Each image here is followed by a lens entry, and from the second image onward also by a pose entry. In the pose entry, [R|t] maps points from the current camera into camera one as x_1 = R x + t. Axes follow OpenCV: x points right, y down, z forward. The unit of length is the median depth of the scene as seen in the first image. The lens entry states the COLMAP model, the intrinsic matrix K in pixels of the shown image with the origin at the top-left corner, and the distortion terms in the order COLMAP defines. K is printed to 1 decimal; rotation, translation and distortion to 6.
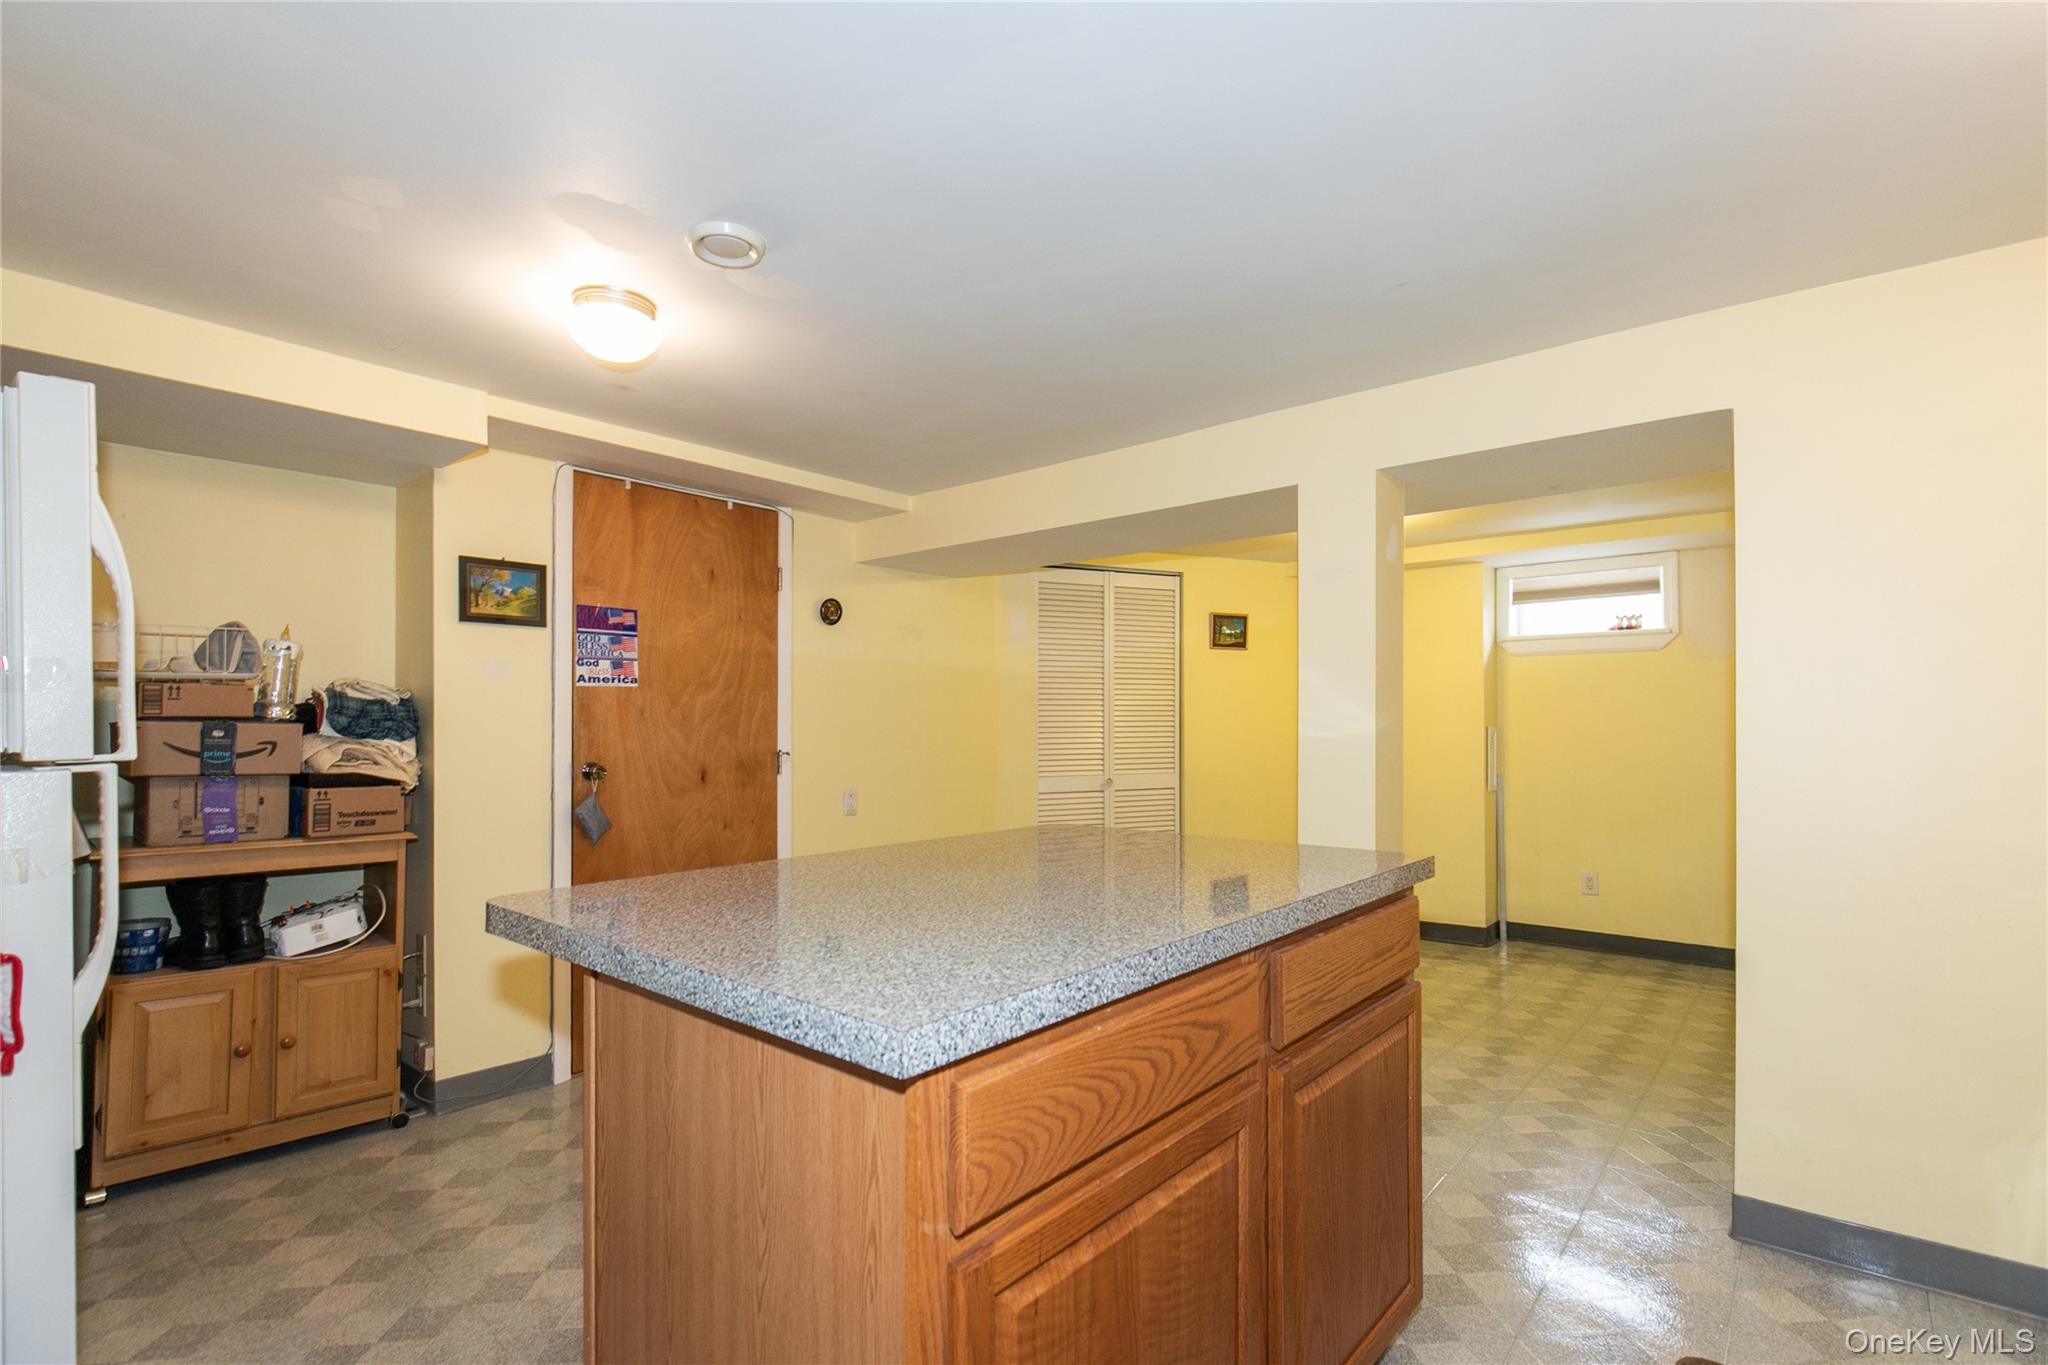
lens RADIAL K [[924.4, 0, 1040.1], [0, 924.4, 728.3], [0, 0, 1]] dist [0.000667, -0.000309]
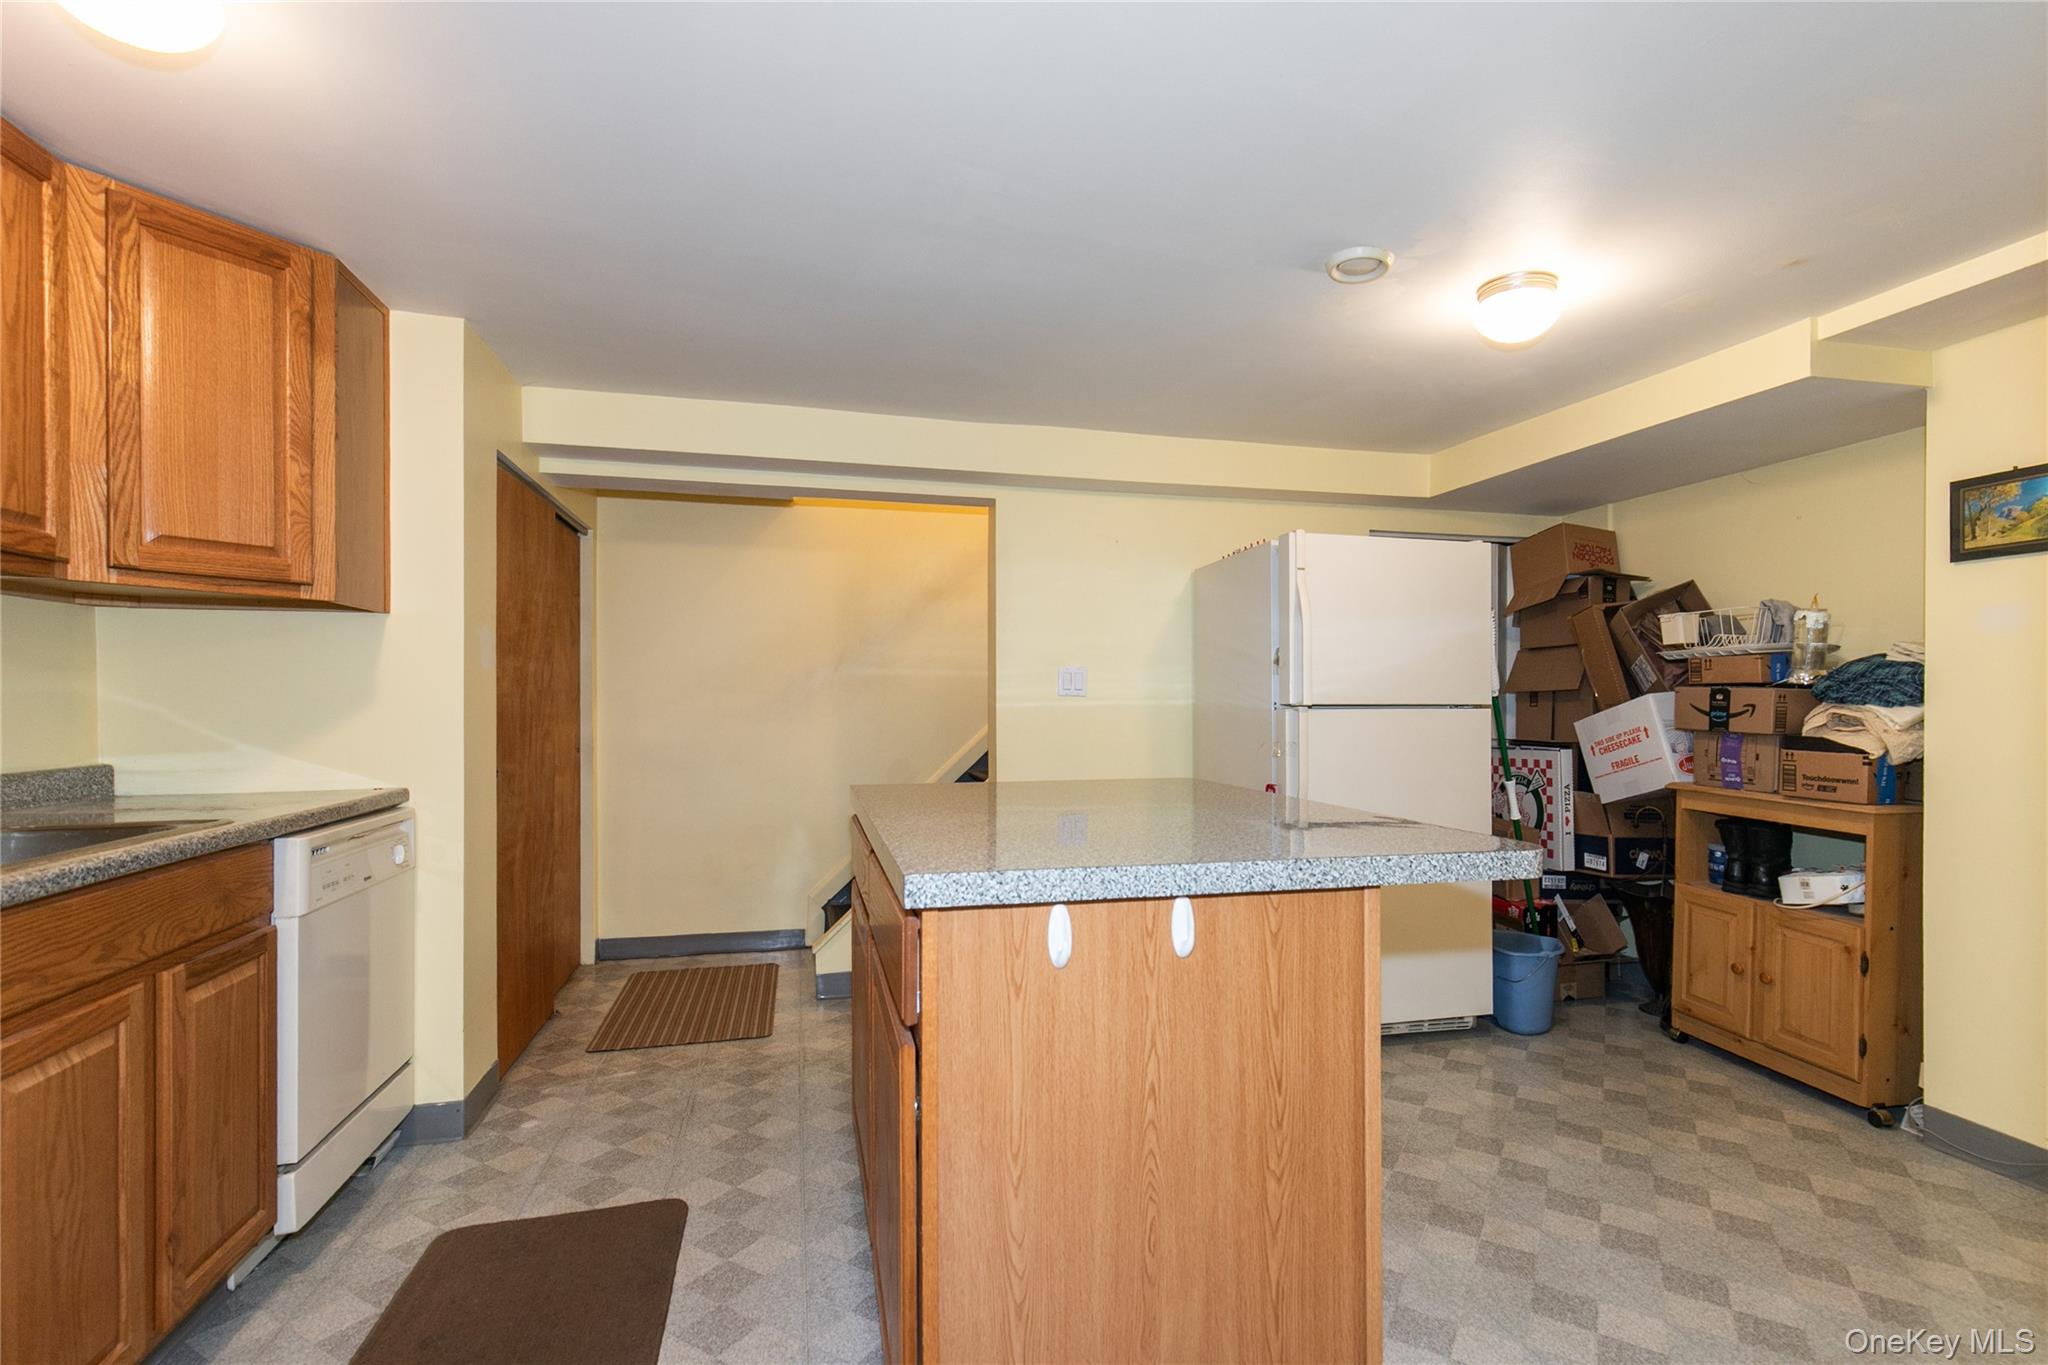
lens RADIAL K [[959.9, 0, 1028.5], [0, 959.9, 690.4], [0, 0, 1]] dist [-0.000026, -0.000174]
pose [[-0.590828, -0.003442, -0.806790, 0.607161], [0.000224, 0.999990, -0.004430, 0.002281], [0.806797, -0.002798, -0.590822, 0.936526]]
